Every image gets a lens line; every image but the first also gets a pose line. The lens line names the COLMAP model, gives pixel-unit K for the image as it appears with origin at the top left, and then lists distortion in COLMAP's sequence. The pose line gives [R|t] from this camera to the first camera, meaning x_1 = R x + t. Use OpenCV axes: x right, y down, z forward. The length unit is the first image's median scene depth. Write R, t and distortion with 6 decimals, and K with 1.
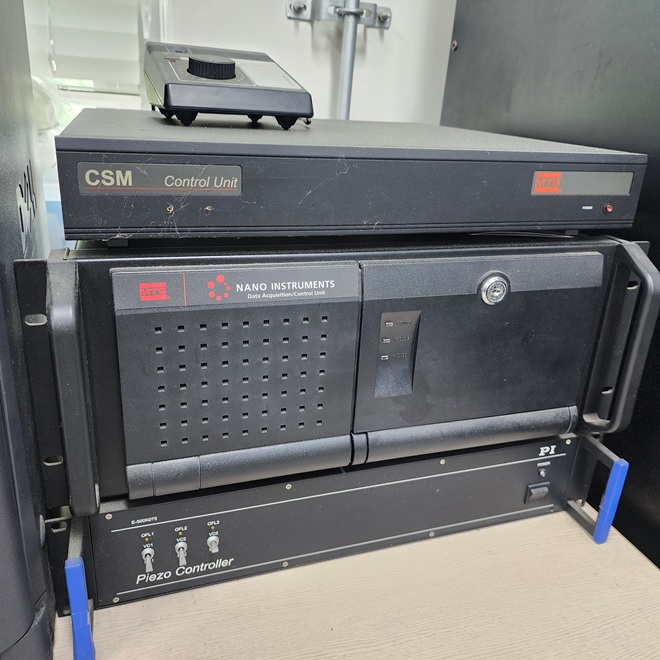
lens RADIAL K [[589.7, 0, 330.3], [0, 589.7, 328.7], [0, 0, 1]] dist [0.034591, -0.022025]
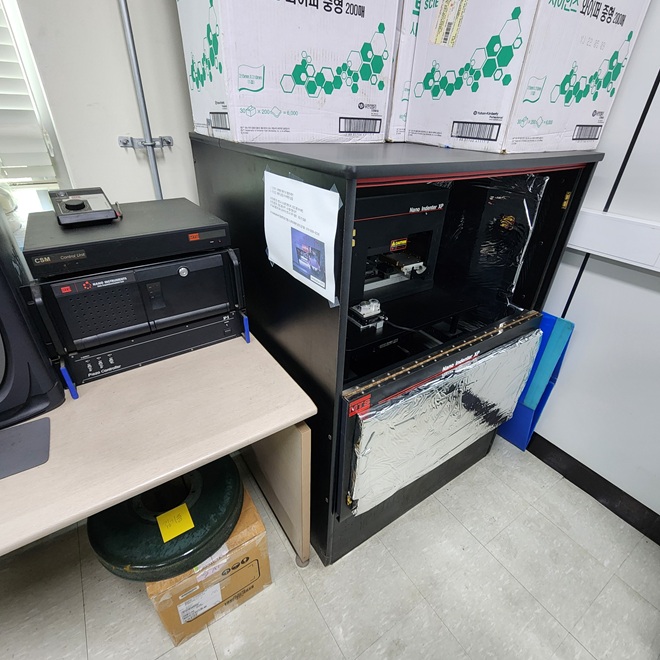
lens RADIAL K [[360.1, 0, 326.4], [0, 360.1, 333.0], [0, 0, 1]] dist [0.003541, -0.001414]
pose [[0.964863, -0.172647, 0.198073, 0.600047], [0.135664, 0.972914, 0.187173, -0.001980], [-0.225023, -0.153725, 0.962150, -1.199333]]
